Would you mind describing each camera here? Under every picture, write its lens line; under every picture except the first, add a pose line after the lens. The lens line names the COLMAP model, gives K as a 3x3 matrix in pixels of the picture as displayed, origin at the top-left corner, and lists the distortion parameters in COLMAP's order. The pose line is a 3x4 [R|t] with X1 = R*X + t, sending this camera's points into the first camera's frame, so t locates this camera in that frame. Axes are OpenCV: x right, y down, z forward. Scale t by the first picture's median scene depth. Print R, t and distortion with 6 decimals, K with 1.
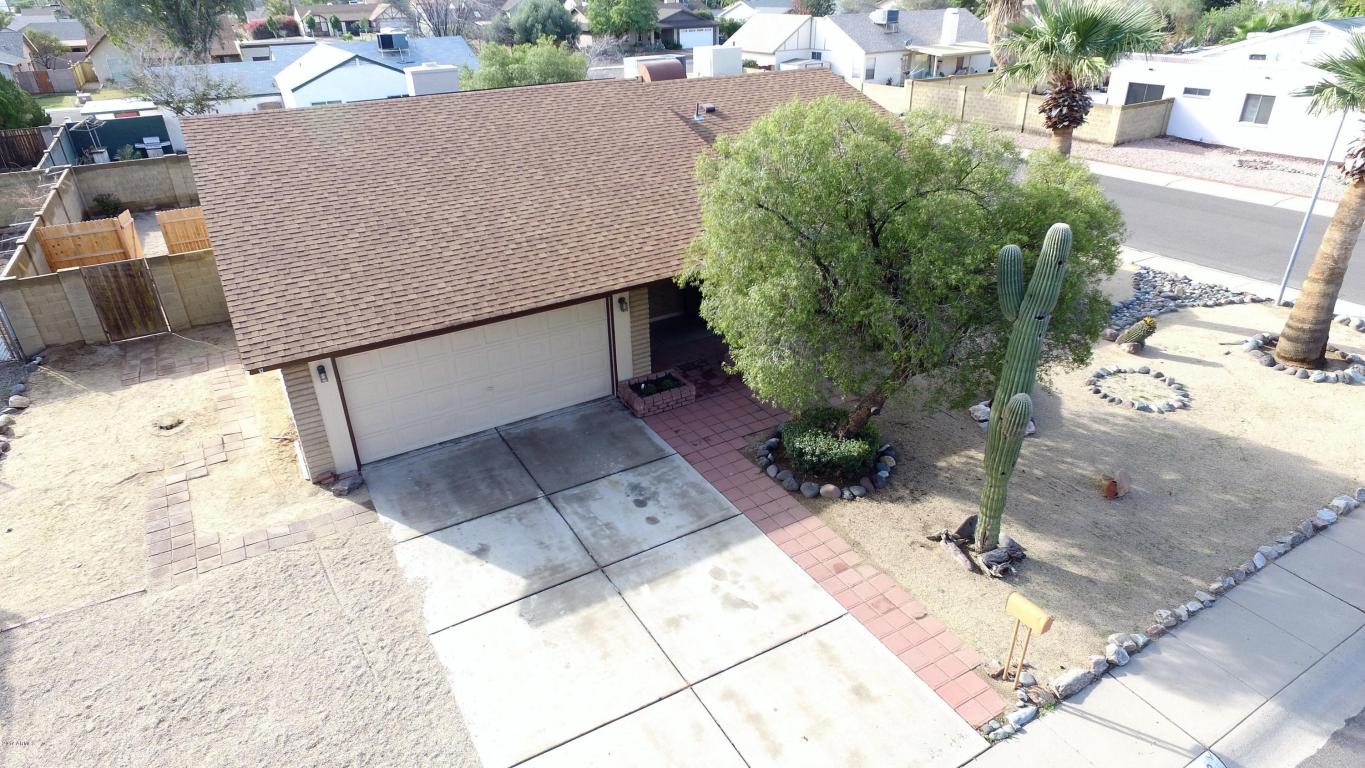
lens RADIAL K [[787.0, 0, 682.5], [0, 787.0, 384.0], [0, 0, 1]] dist [-0.002537, 0.000299]
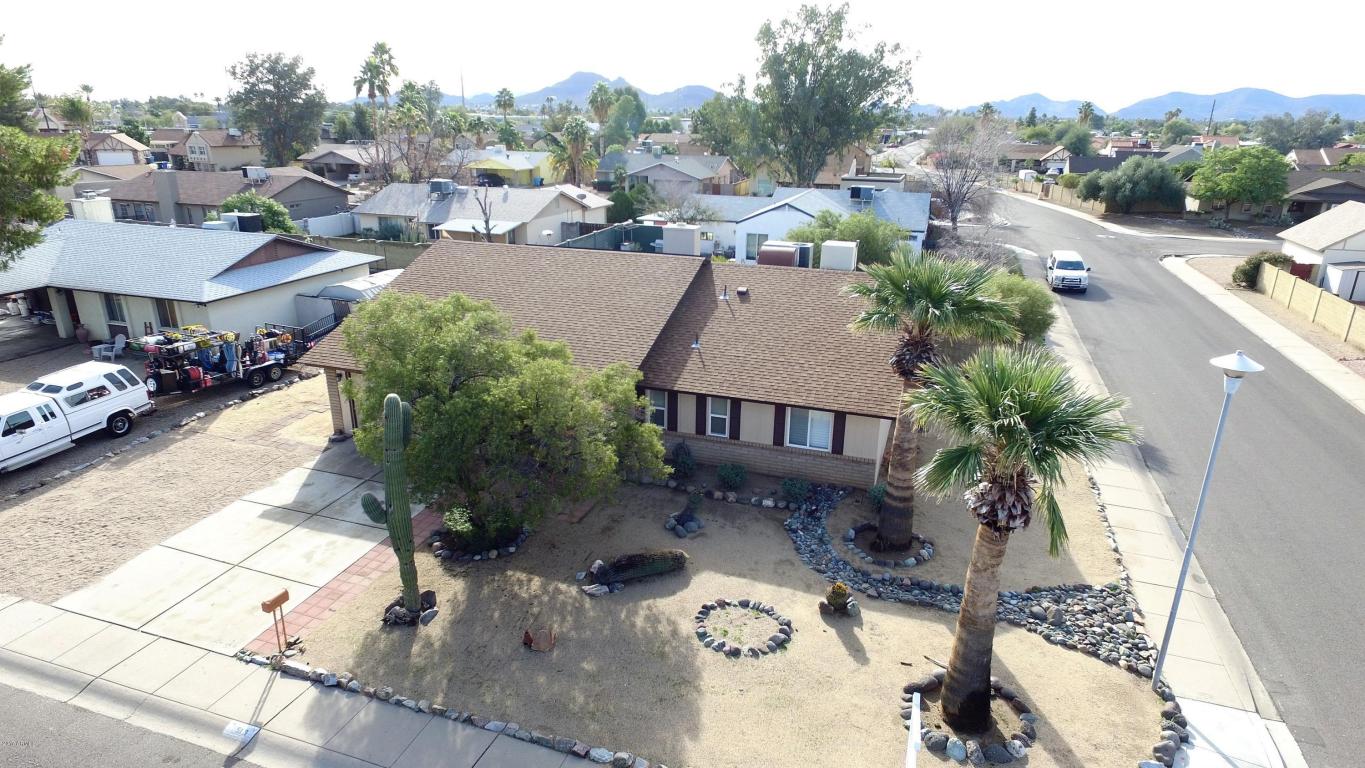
lens RADIAL K [[787.0, 0, 682.5], [0, 787.0, 384.0], [0, 0, 1]] dist [-0.002537, 0.000299]
pose [[0.649798, 0.273069, -0.709363, 1.418226], [-0.368349, 0.929464, 0.020378, -0.337375], [0.664892, 0.248052, 0.704549, 0.194282]]
